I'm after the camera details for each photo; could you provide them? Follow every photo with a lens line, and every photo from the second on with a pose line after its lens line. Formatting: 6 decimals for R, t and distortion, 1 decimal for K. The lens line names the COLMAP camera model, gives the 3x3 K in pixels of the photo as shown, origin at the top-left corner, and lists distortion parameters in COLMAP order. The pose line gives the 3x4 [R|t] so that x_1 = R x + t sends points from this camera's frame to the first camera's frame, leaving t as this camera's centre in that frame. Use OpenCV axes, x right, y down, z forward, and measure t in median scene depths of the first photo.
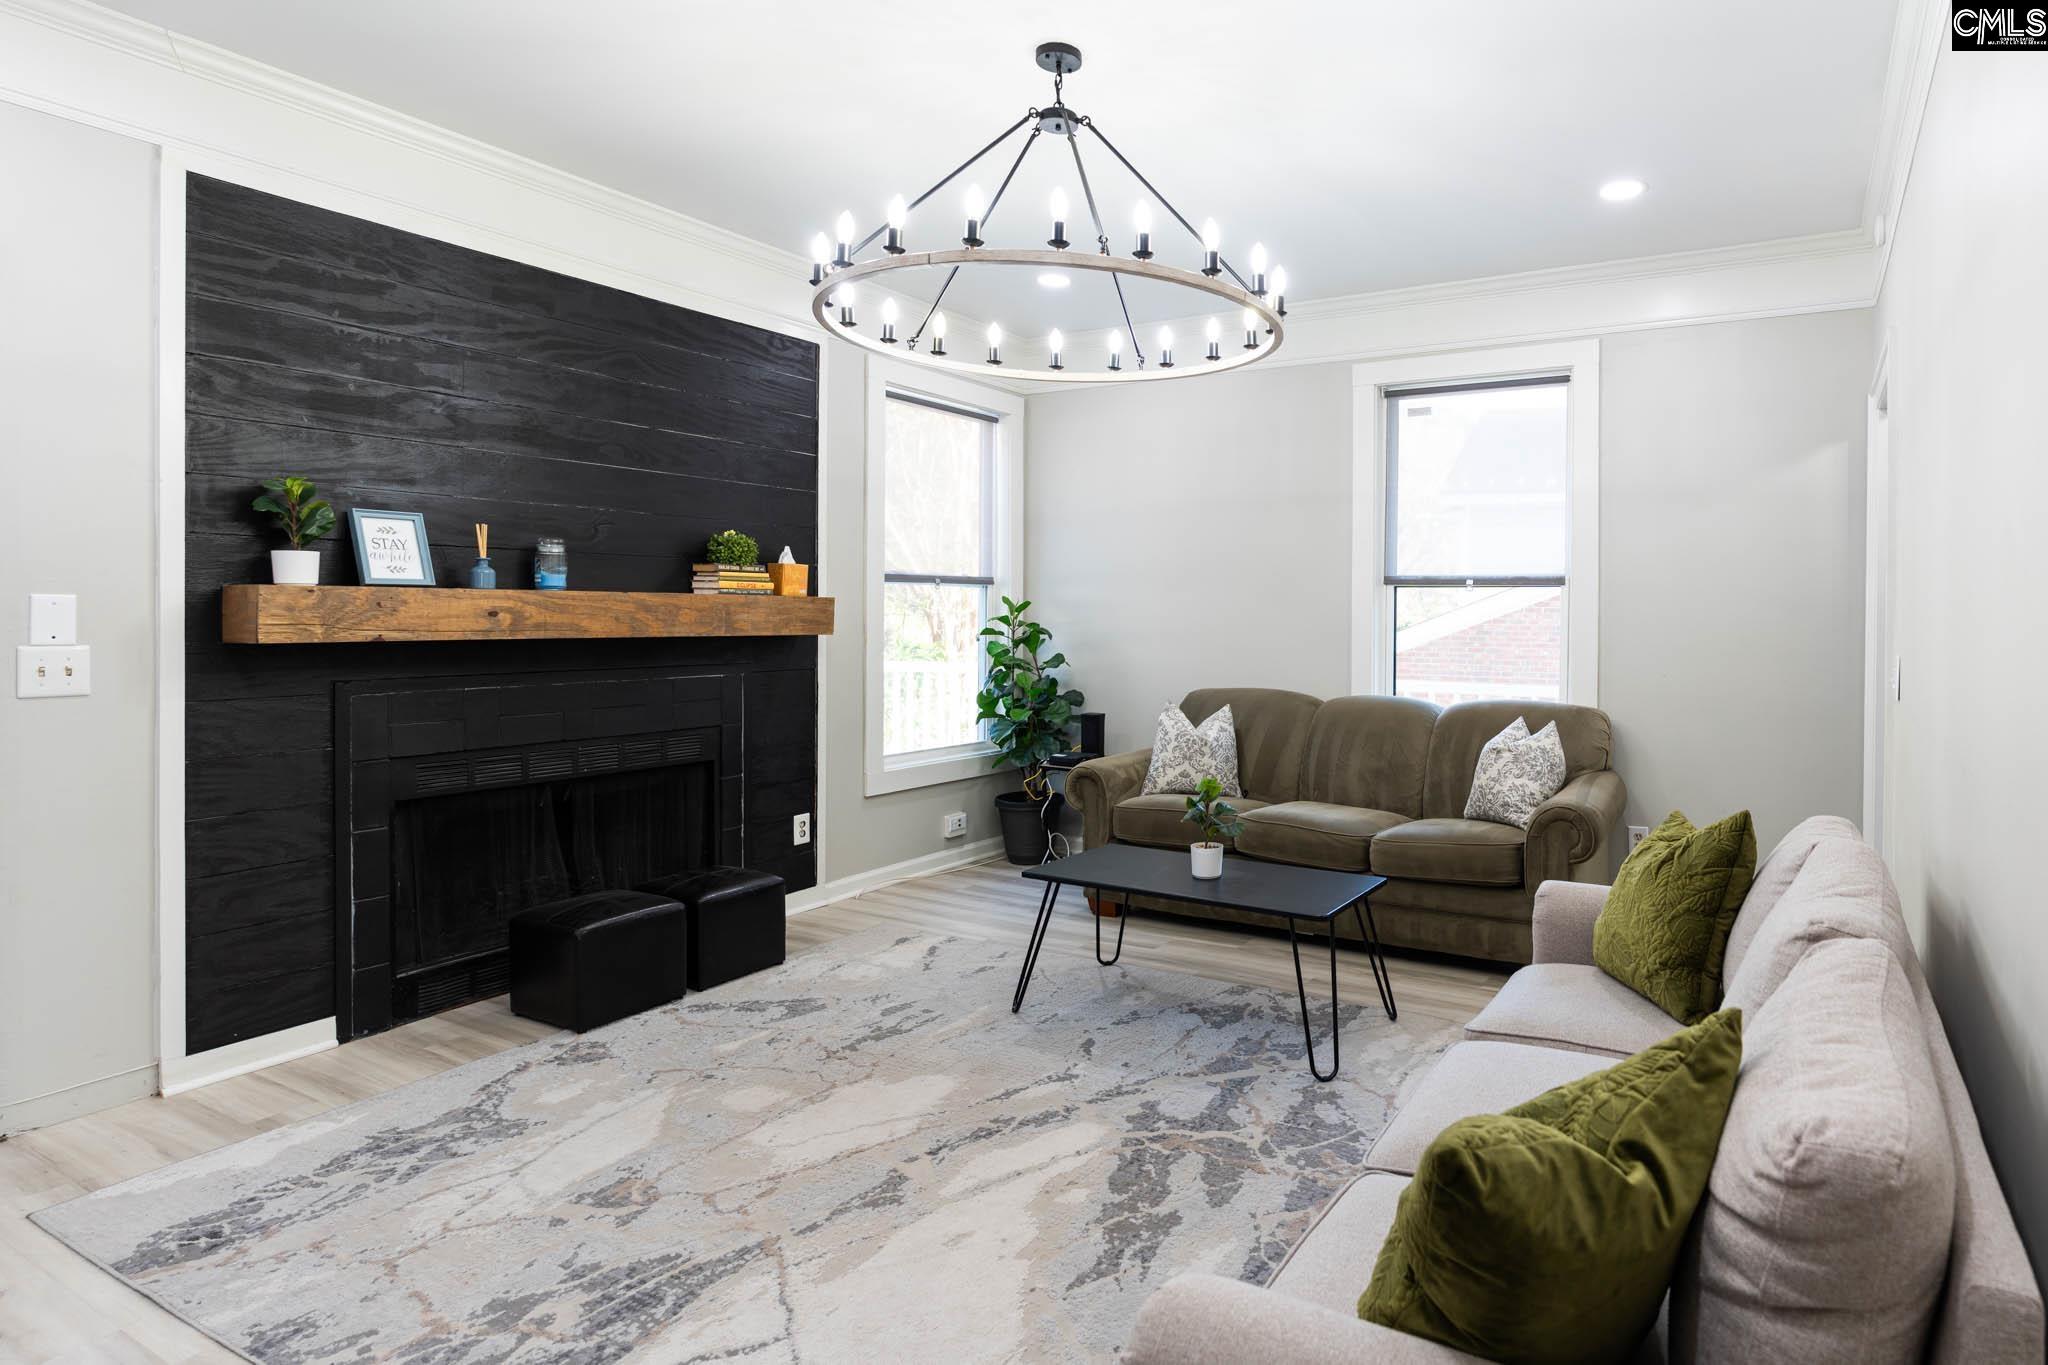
lens RADIAL K [[1488.5, 0, 1024.4], [0, 1488.5, 607.4], [0, 0, 1]] dist [-0.001036, -0.000680]
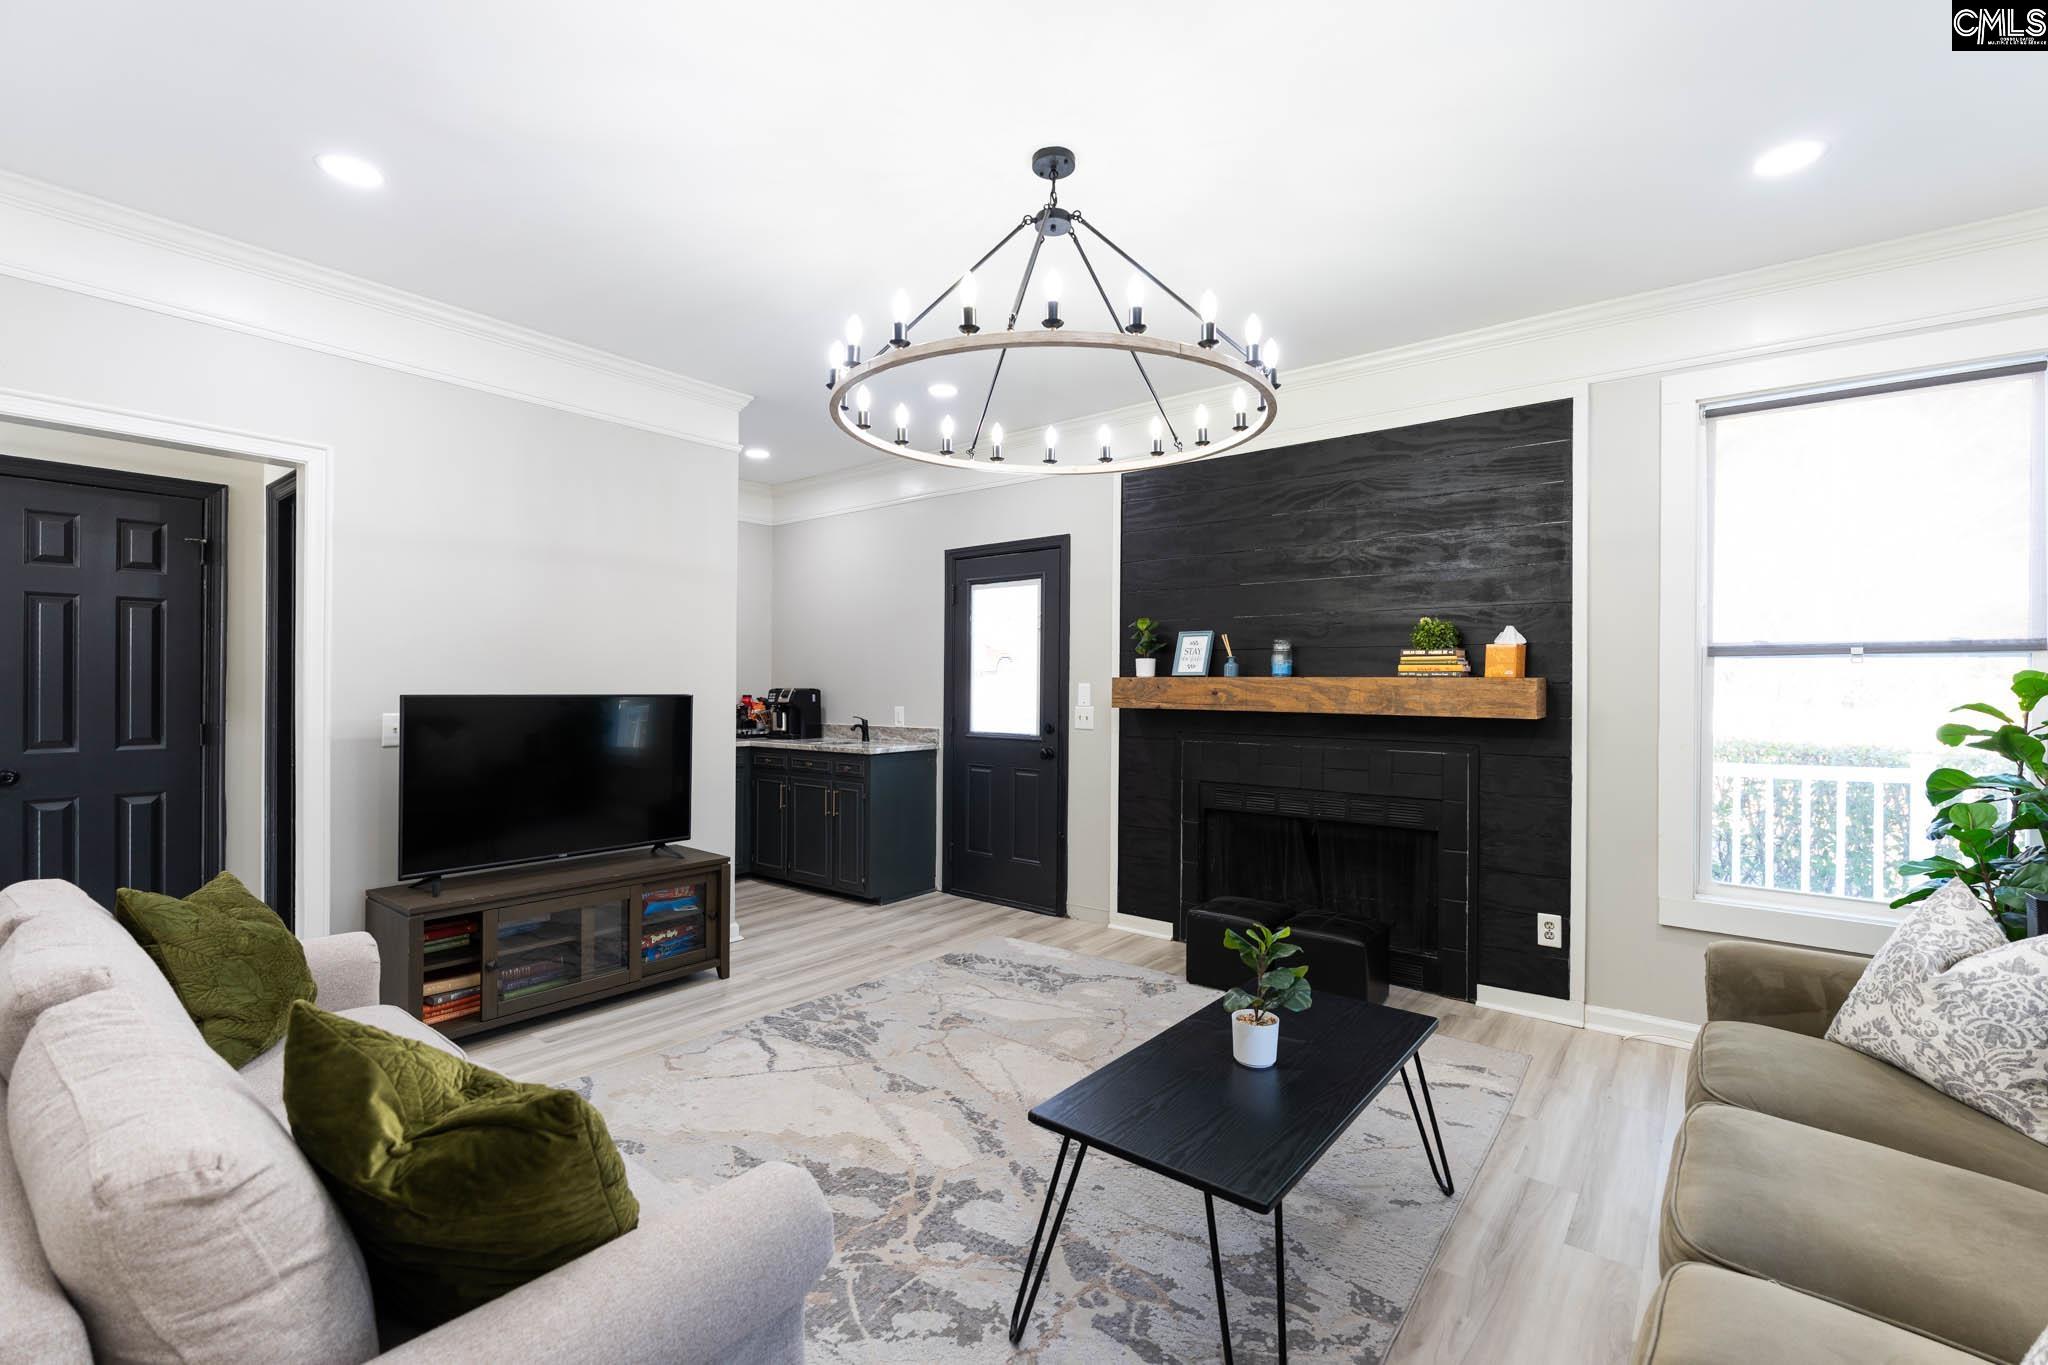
lens RADIAL K [[884.6, 0, 1024.0], [0, 884.6, 682.5], [0, 0, 1]] dist [-0.001335, -0.000173]
pose [[-0.197740, -0.014888, -0.980141, 0.589844], [-0.008575, 0.999873, -0.013457, 0.007475], [0.980217, 0.005744, -0.197843, 1.027712]]
